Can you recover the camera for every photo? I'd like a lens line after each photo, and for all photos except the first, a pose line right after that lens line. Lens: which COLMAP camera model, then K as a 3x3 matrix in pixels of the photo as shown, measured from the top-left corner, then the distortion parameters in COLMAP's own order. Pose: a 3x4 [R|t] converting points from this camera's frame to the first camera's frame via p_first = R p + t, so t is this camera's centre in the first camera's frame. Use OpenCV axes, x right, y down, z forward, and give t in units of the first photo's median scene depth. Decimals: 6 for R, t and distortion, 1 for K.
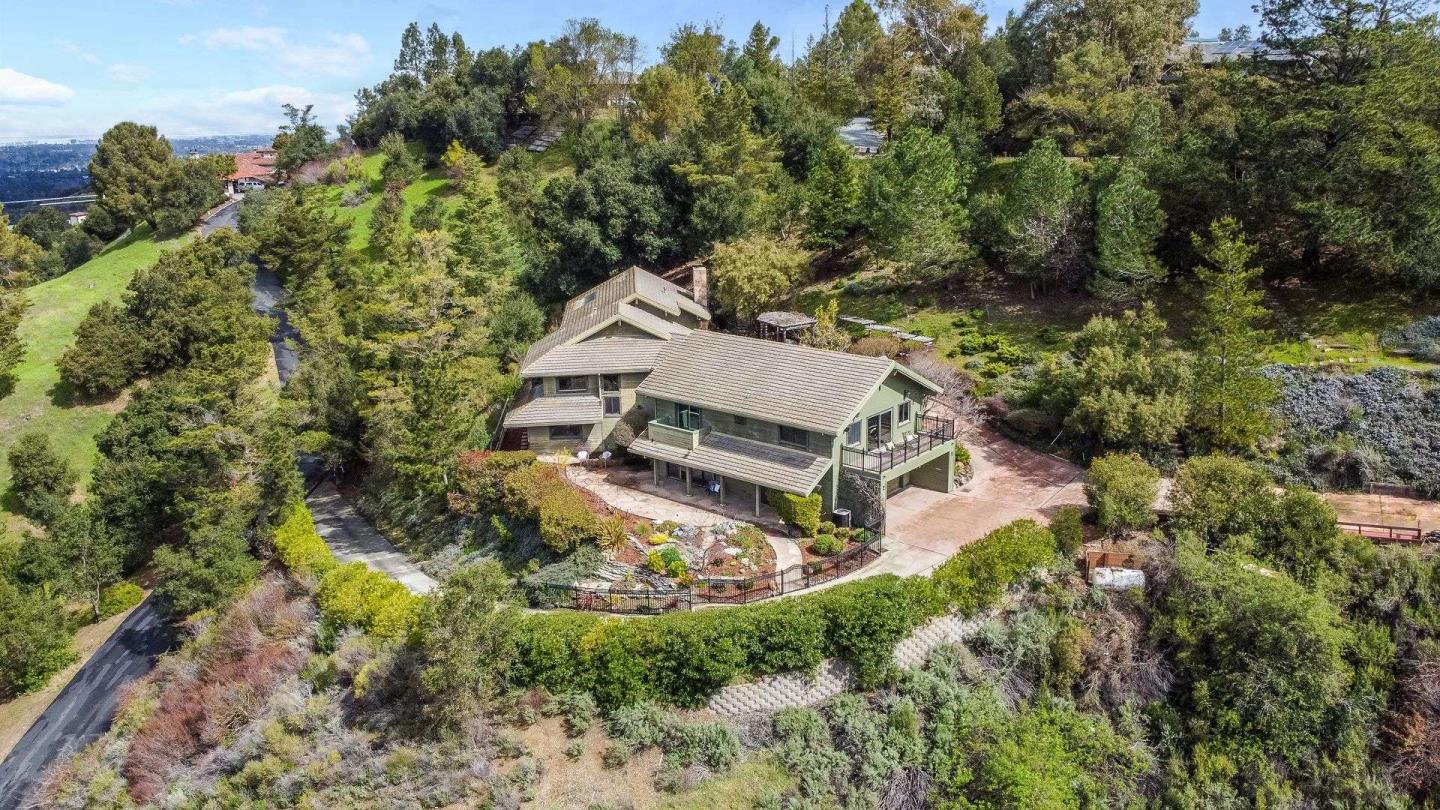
lens RADIAL K [[1076.0, 0, 720.0], [0, 1076.0, 405.0], [0, 0, 1]] dist [-0.000239, -0.006575]
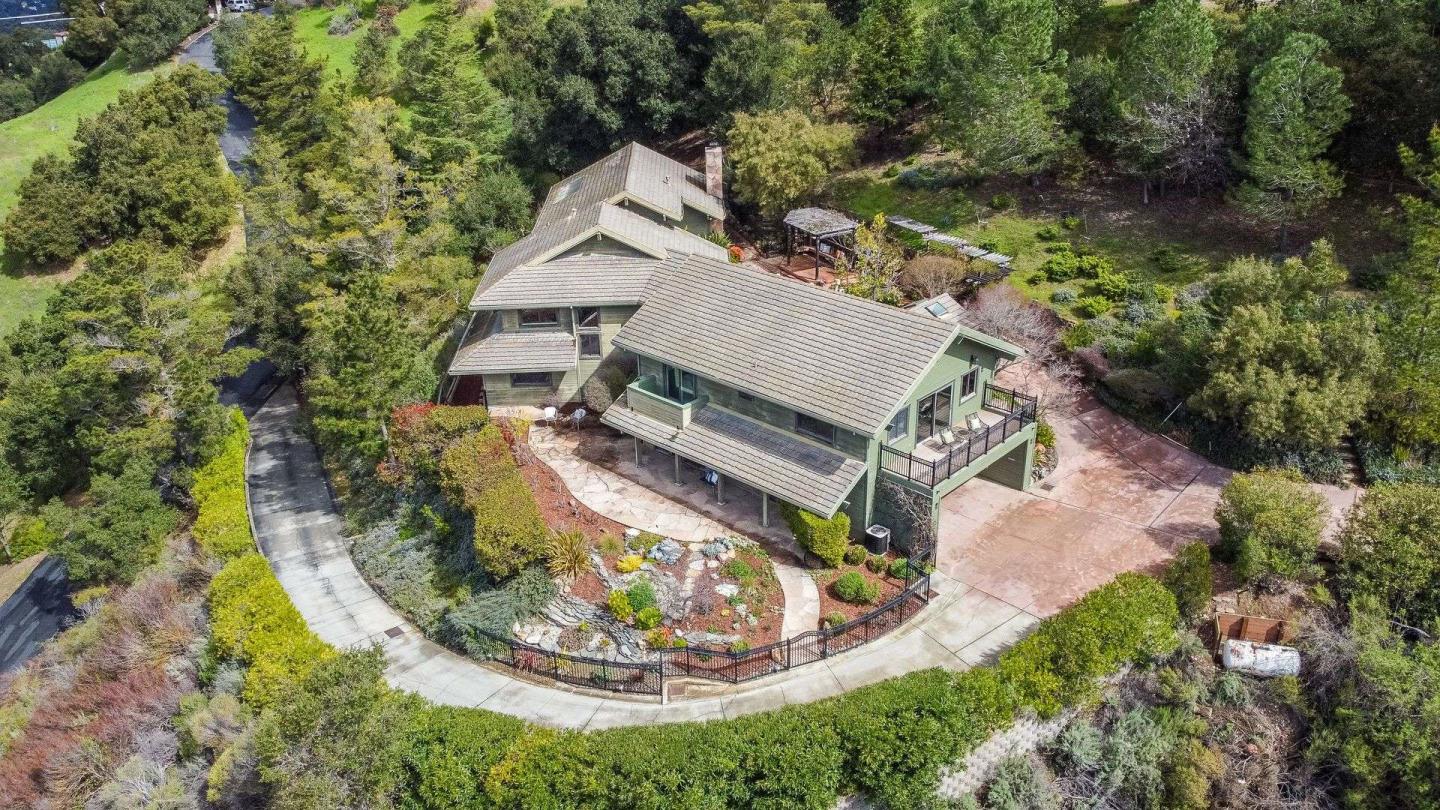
lens RADIAL K [[1089.0, 0, 720.0], [0, 1089.0, 405.0], [0, 0, 1]] dist [-0.007701, 0.005844]
pose [[0.998754, 0.021234, -0.045168, 0.030258], [-0.013548, 0.986345, 0.164131, -0.087474], [0.048037, -0.163315, 0.985404, 0.222653]]
